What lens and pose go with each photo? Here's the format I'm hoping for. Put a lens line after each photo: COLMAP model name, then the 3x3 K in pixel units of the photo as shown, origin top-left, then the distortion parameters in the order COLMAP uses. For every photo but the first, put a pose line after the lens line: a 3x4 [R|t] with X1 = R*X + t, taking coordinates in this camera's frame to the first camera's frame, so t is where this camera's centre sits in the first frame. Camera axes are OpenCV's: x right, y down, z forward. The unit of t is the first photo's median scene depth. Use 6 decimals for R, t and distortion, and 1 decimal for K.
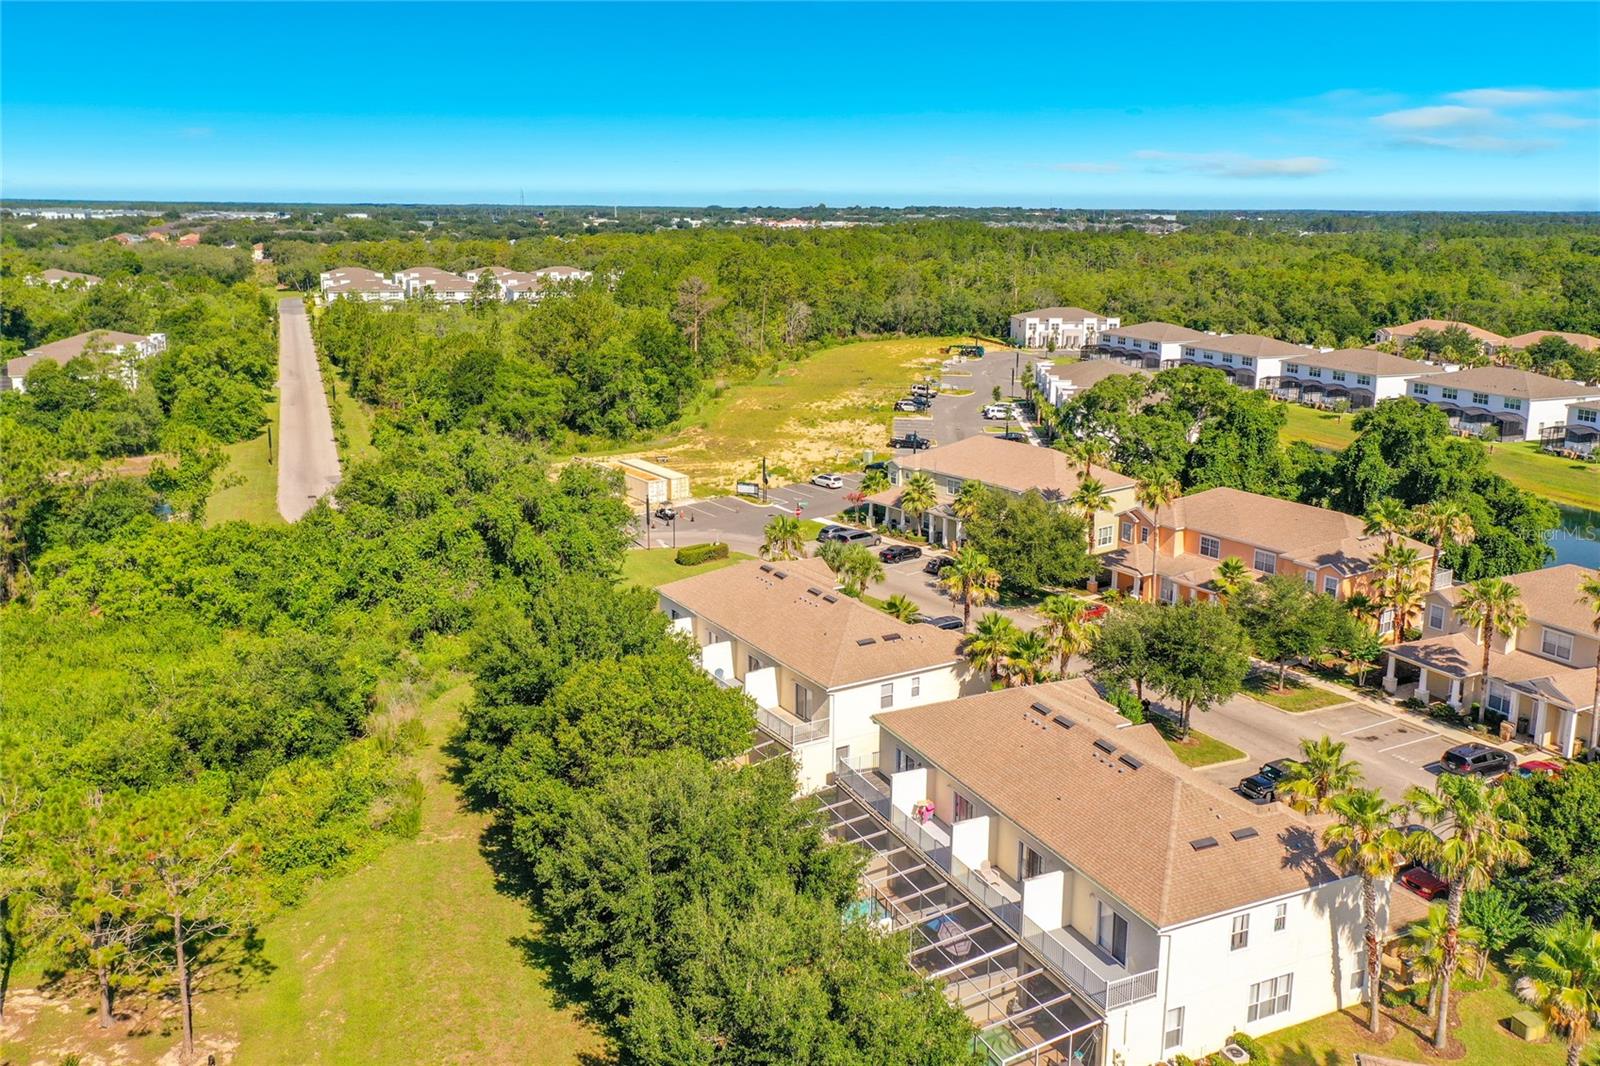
lens RADIAL K [[1256.7, 0, 804.0], [0, 1256.7, 514.0], [0, 0, 1]] dist [0.005144, 0.007346]
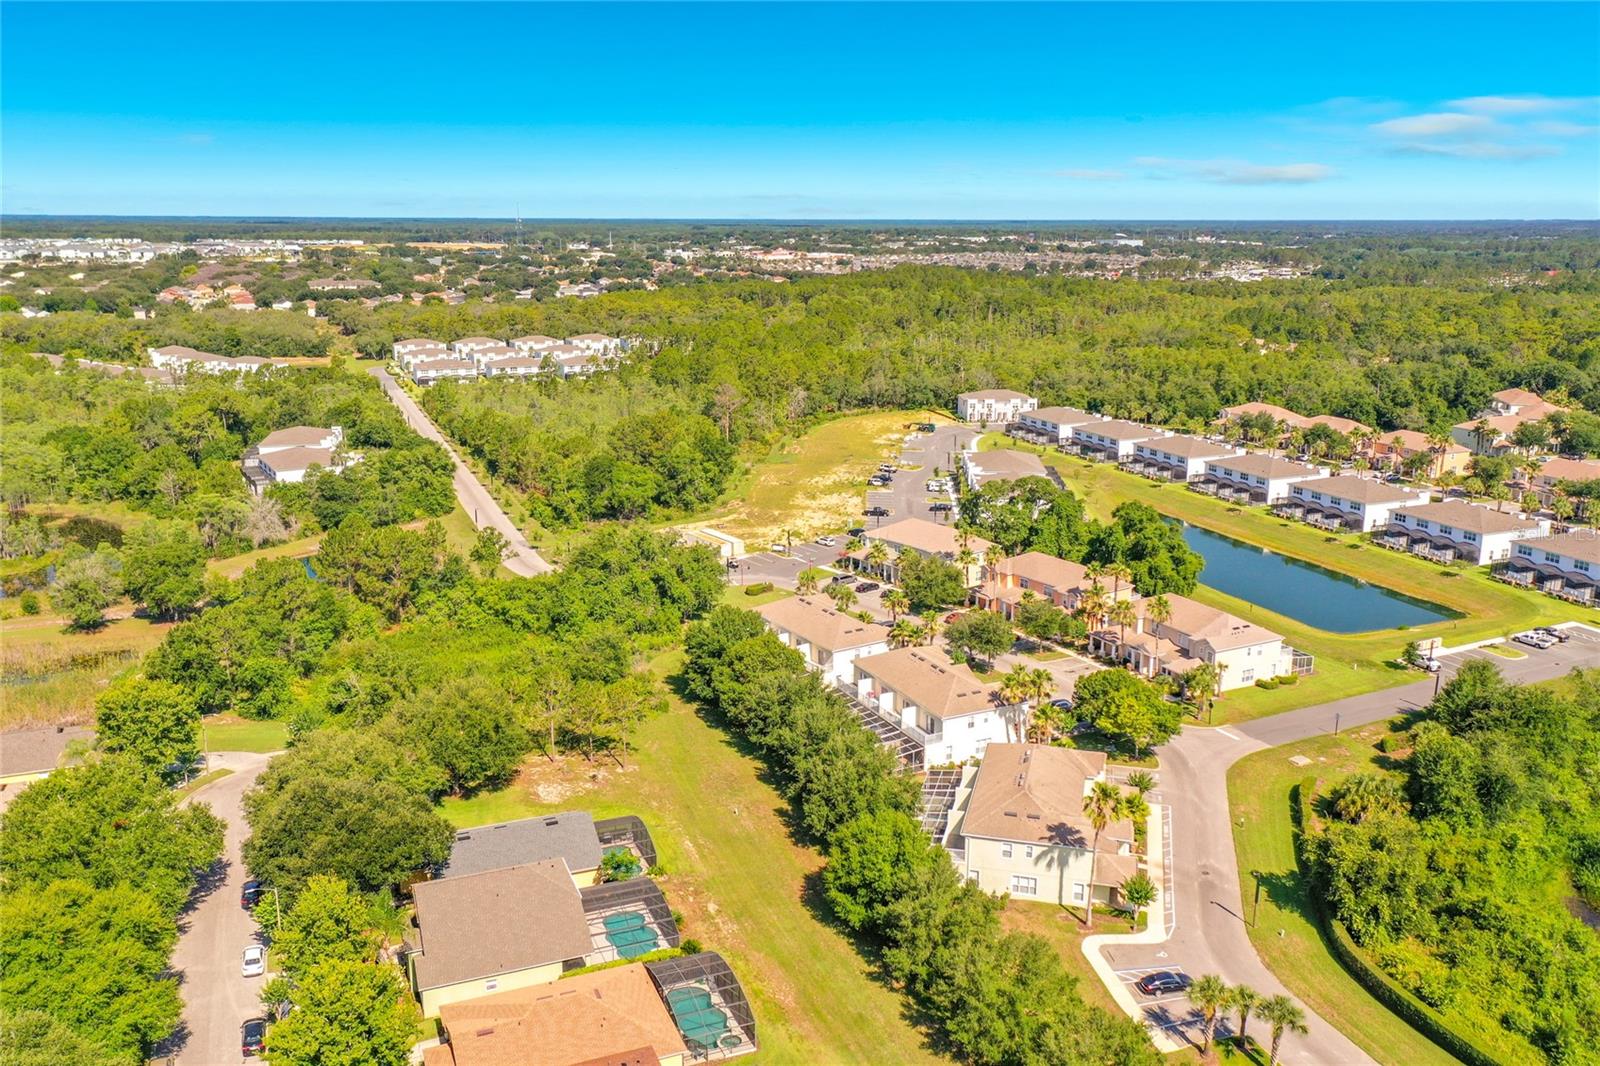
lens RADIAL K [[1256.7, 0, 804.0], [0, 1256.7, 514.0], [0, 0, 1]] dist [0.005144, 0.007346]
pose [[0.999850, -0.013696, 0.010580, -0.033228], [0.013784, 0.999871, -0.008299, -0.060439], [-0.010465, 0.008444, 0.999910, -0.815569]]
